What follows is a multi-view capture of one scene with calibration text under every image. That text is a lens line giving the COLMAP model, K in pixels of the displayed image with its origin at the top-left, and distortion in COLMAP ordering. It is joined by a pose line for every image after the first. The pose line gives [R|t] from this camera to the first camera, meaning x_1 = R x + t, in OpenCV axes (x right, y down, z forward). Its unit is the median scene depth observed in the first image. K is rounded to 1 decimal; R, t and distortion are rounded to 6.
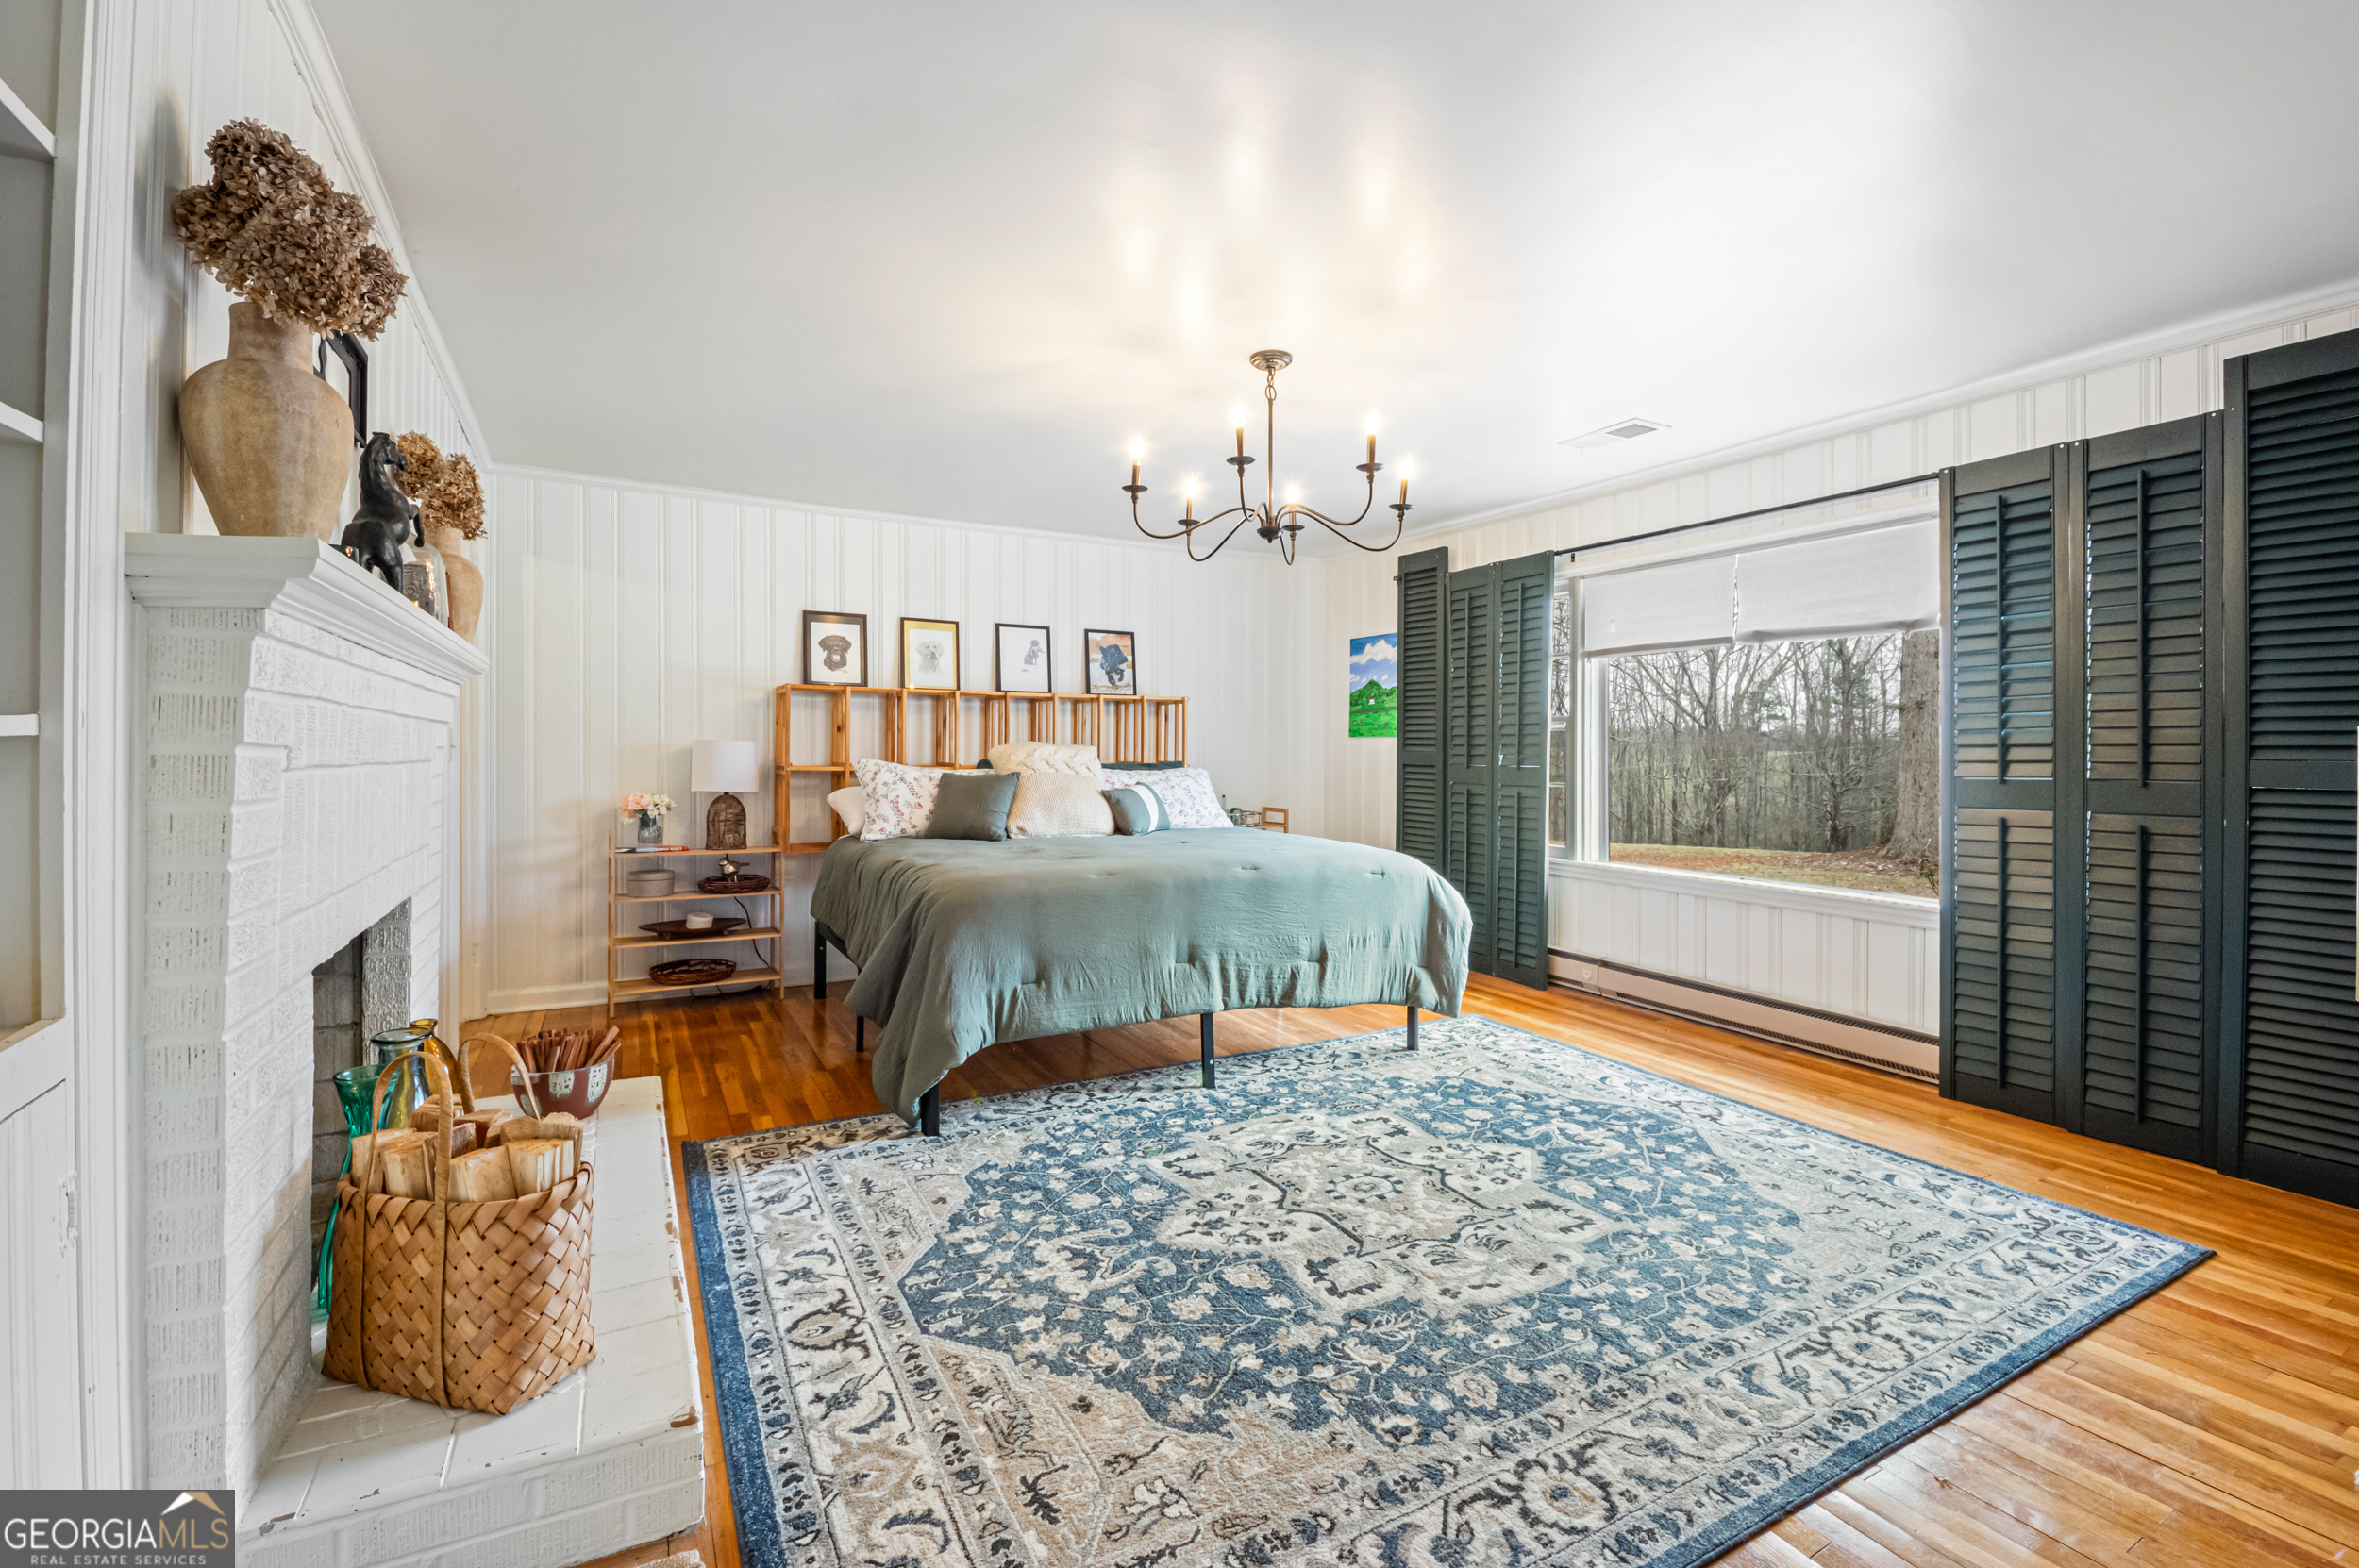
lens RADIAL K [[1033.3, 0, 1202.5], [0, 1033.3, 748.0], [0, 0, 1]] dist [0.018460, -0.004231]
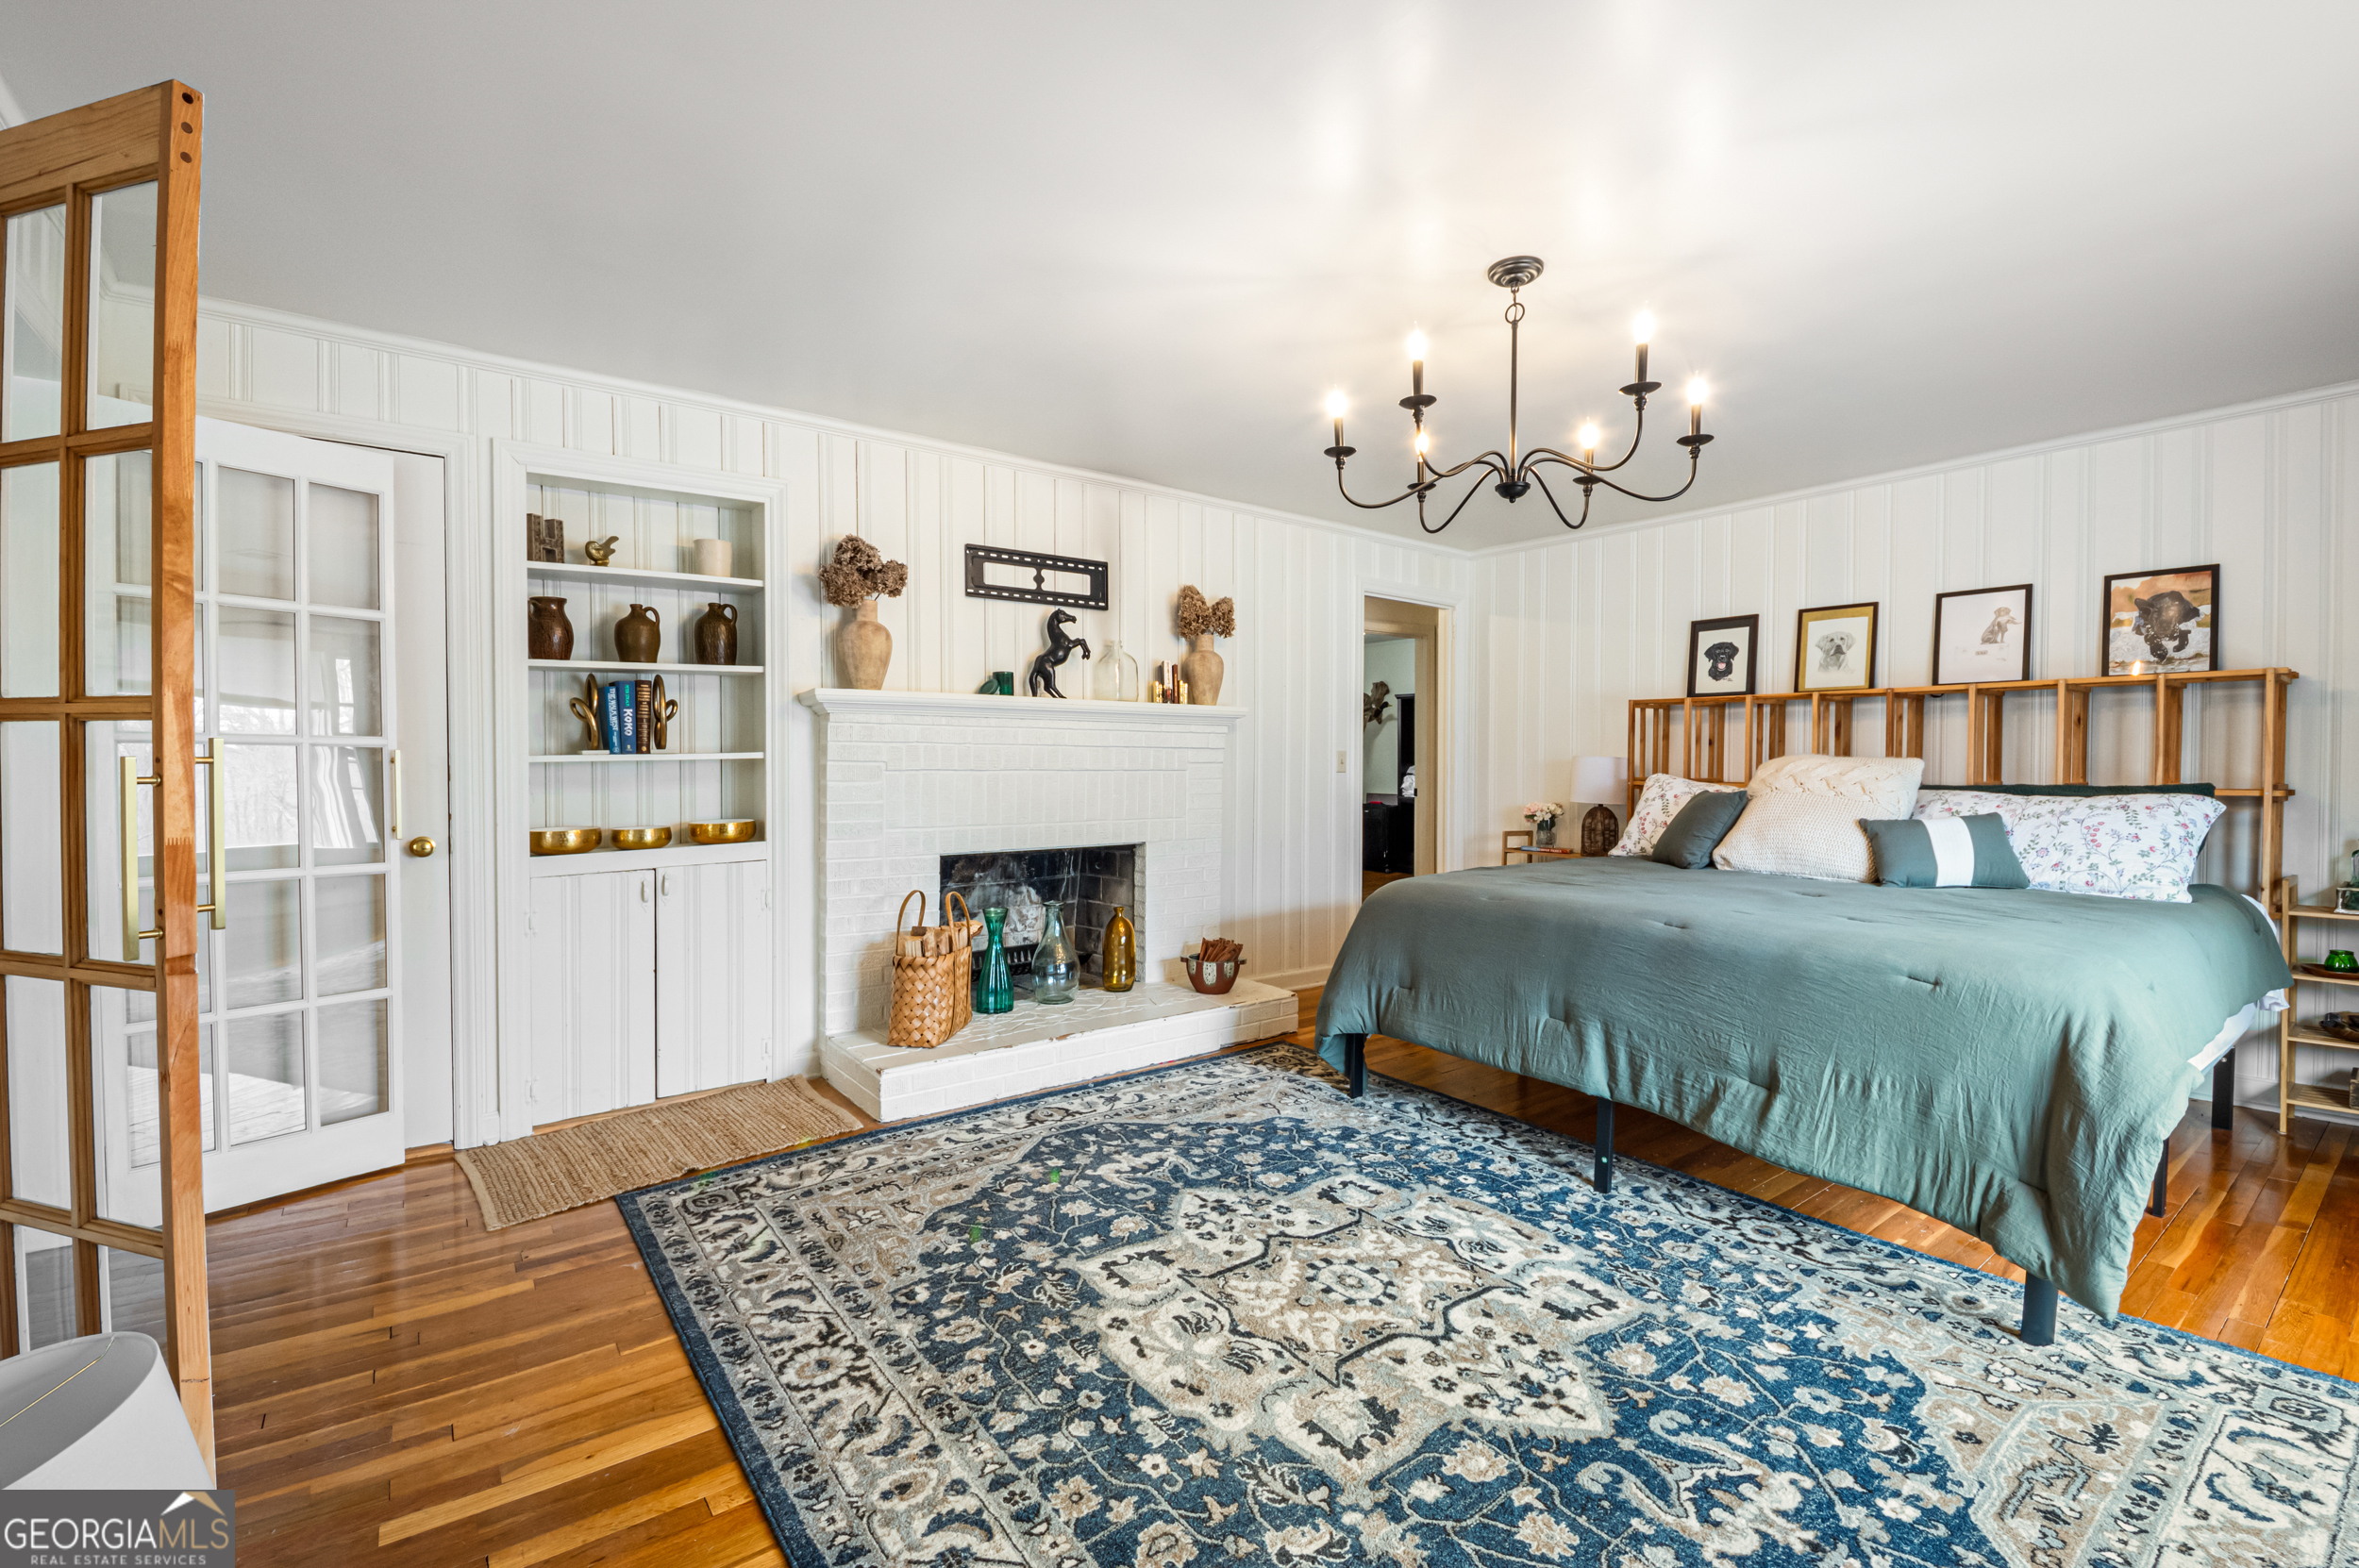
lens RADIAL K [[1033.3, 0, 1196.2], [0, 1033.3, 785.2], [0, 0, 1]] dist [0.018460, -0.004231]
pose [[0.141020, 0.018271, -0.989838, 0.919293], [-0.003101, 0.999833, 0.018014, 0.008441], [0.990002, 0.000529, 0.141053, 0.725907]]
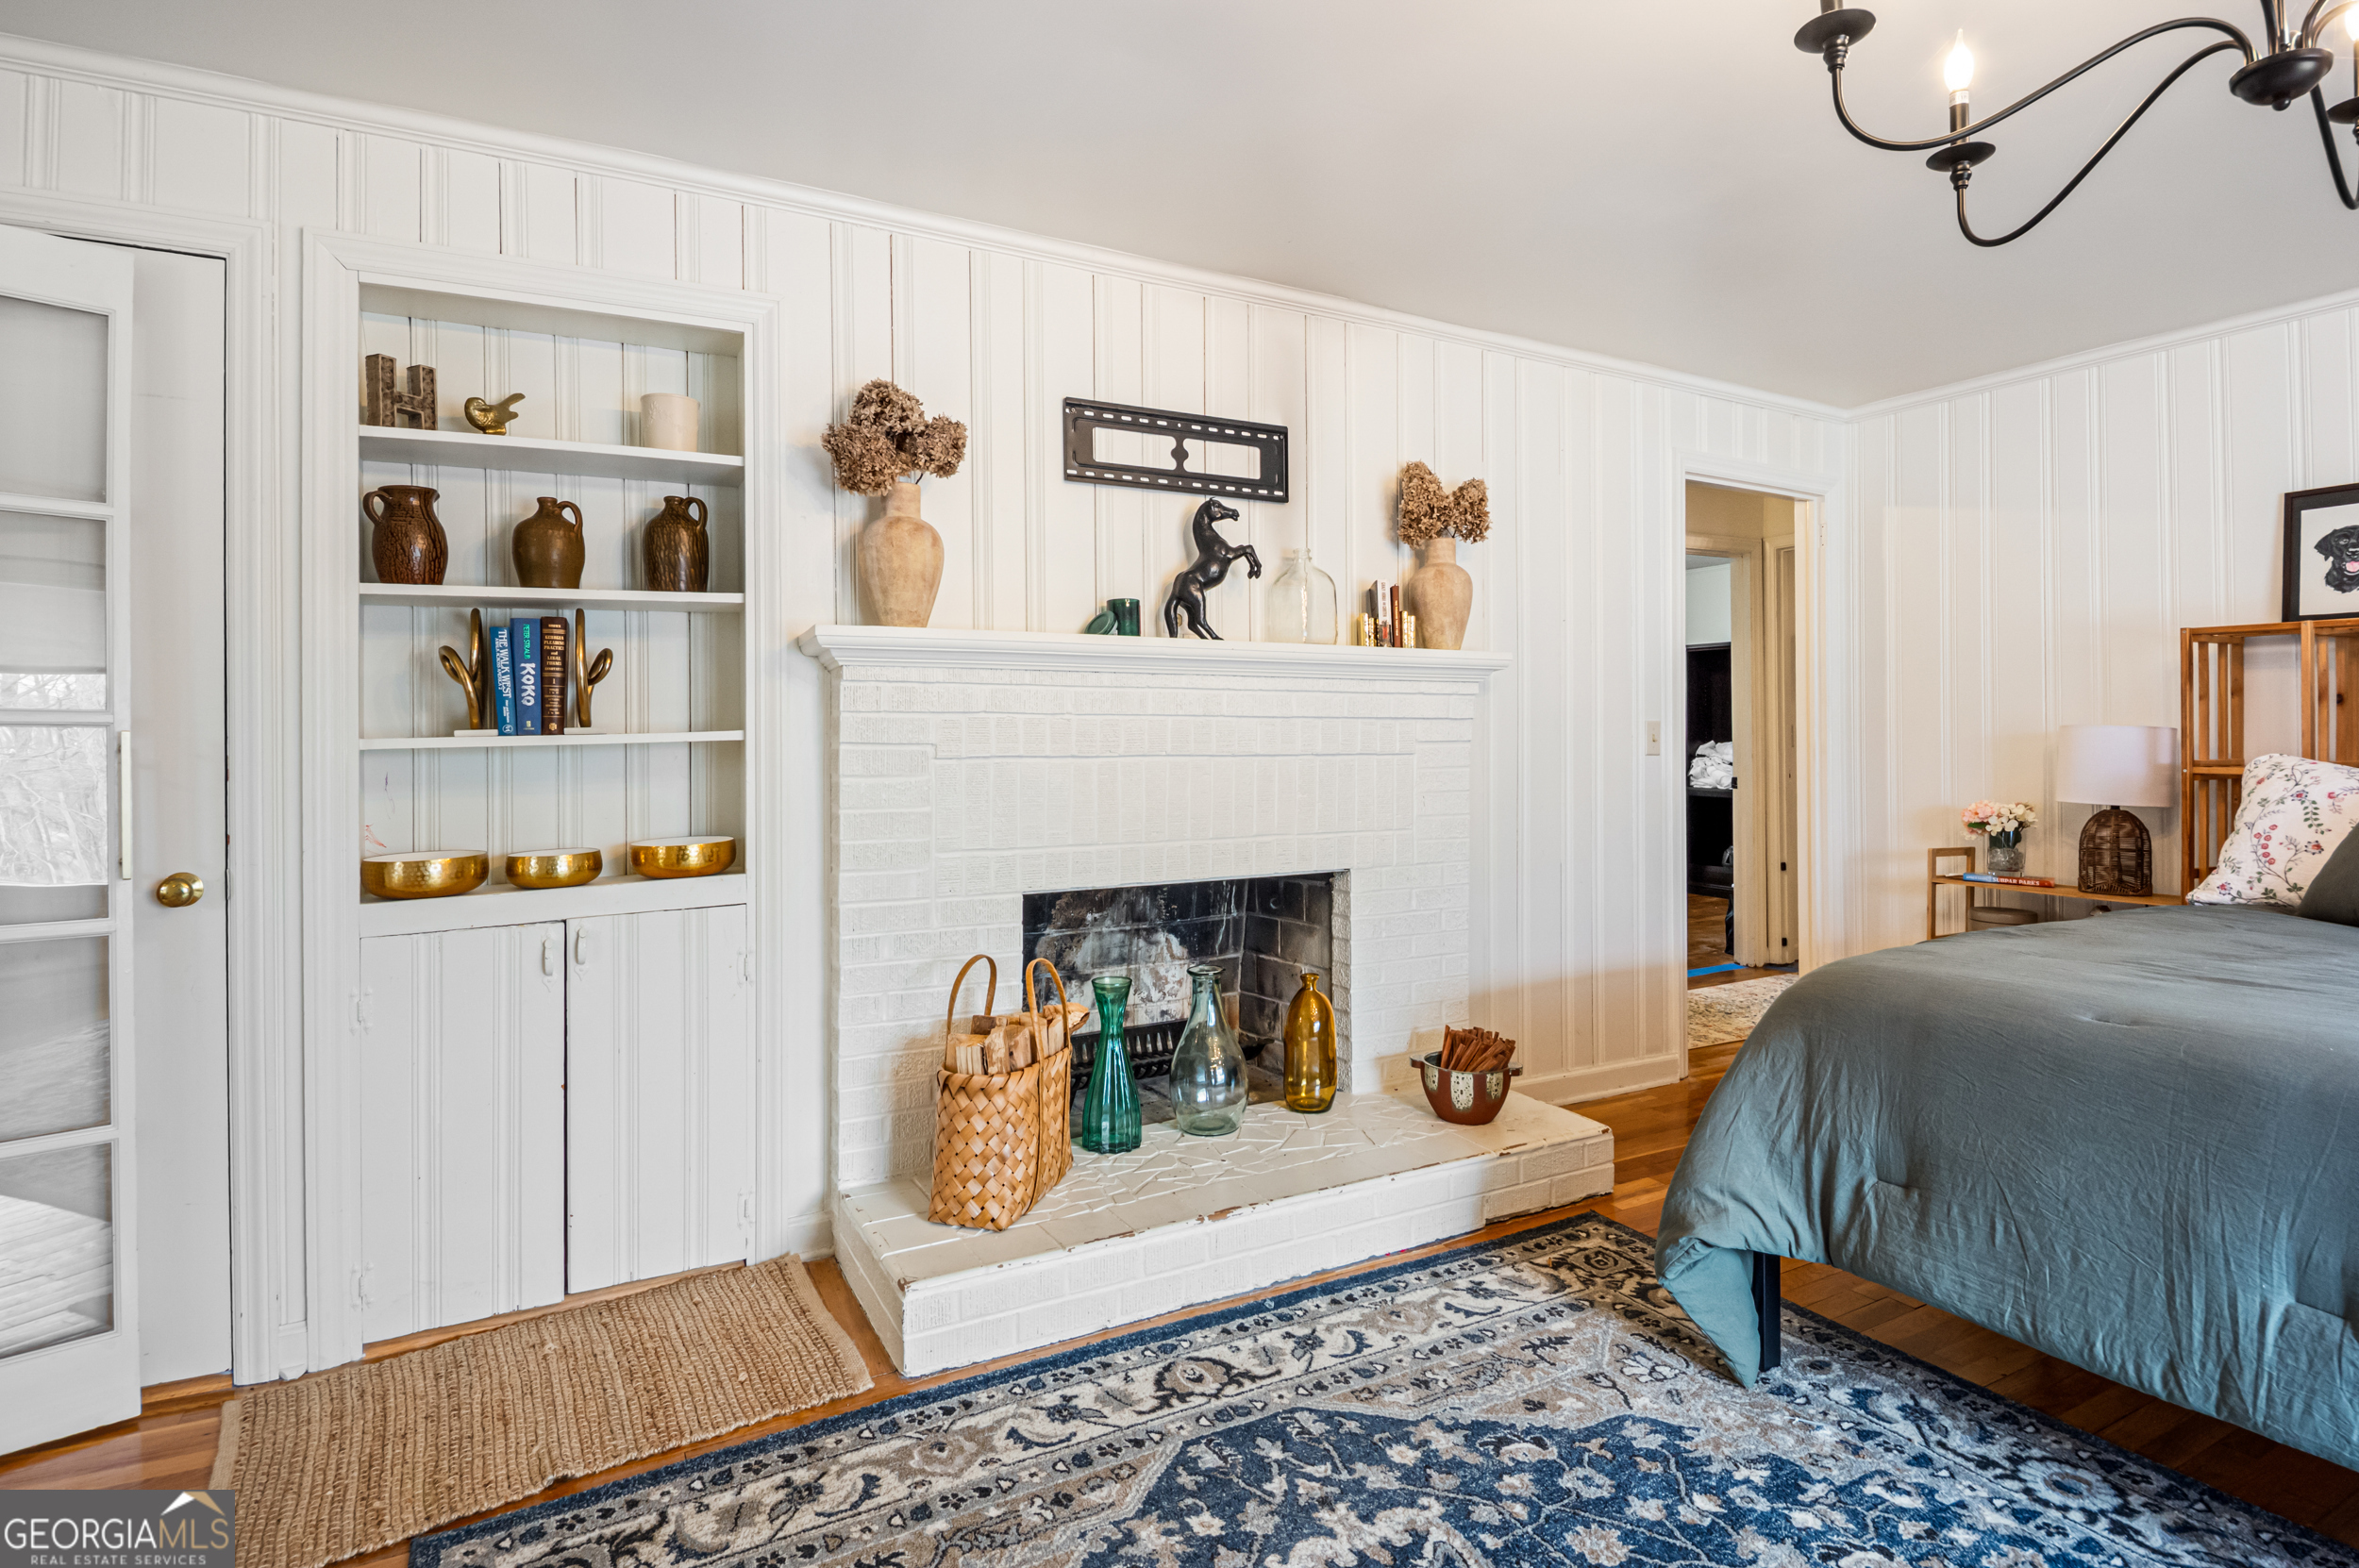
lens RADIAL K [[1201.7, 0, 1191.2], [0, 1201.7, 740.2], [0, 0, 1]] dist [0.003833, -0.007083]
pose [[-0.012415, -0.006828, -0.999900, 0.497620], [0.004475, 0.999966, -0.006884, 0.007827], [0.999913, -0.004560, -0.012384, 0.734502]]
